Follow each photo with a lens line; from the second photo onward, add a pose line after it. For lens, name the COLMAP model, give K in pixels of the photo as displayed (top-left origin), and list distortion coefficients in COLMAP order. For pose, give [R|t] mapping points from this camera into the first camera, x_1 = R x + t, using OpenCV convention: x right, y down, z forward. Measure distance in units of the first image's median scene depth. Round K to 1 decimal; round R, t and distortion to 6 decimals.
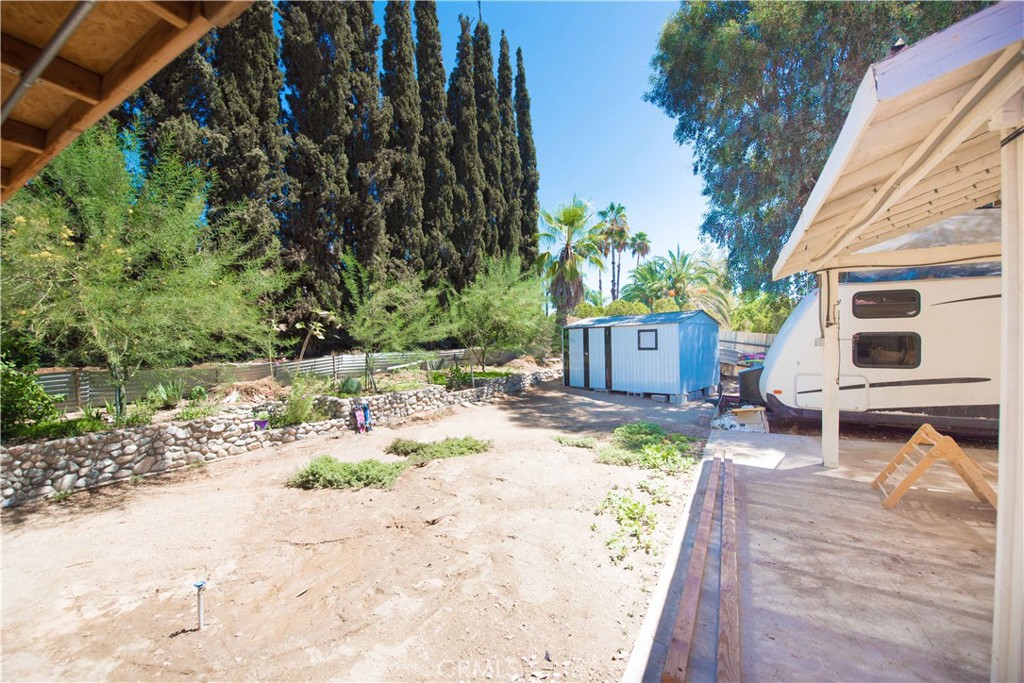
lens RADIAL K [[424.1, 0, 508.2], [0, 424.1, 337.5], [0, 0, 1]] dist [-0.001581, -0.000075]
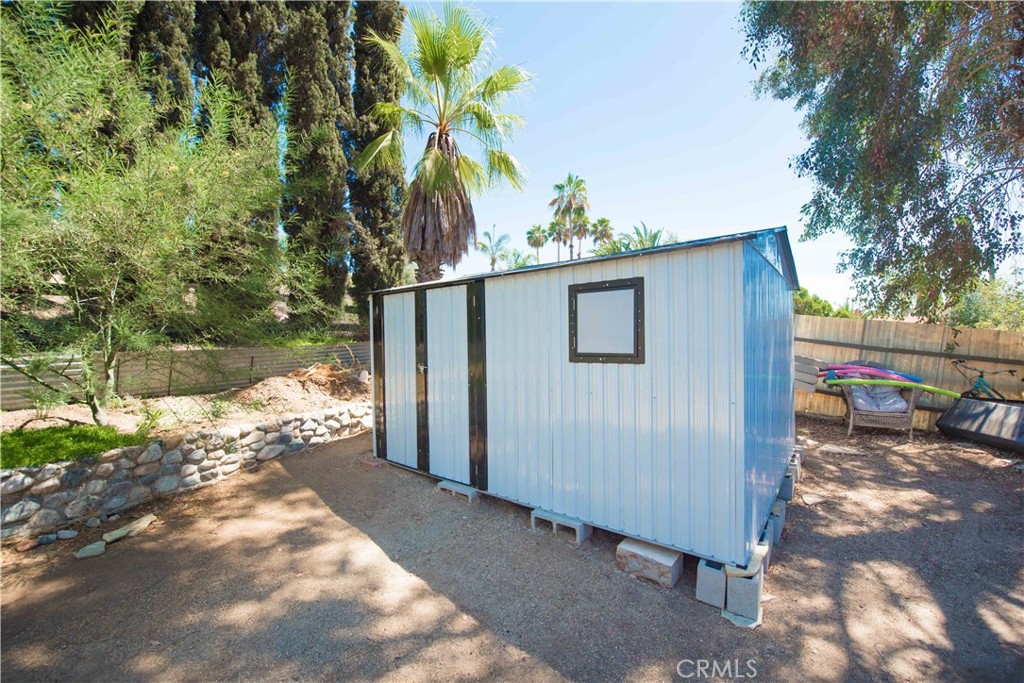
lens RADIAL K [[424.1, 0, 508.2], [0, 424.1, 337.5], [0, 0, 1]] dist [-0.001581, -0.000075]
pose [[0.996469, 0.006691, 0.083693, 0.176323], [-0.007525, 0.999925, 0.009648, 0.008749], [-0.083622, -0.010243, 0.996445, 0.530110]]
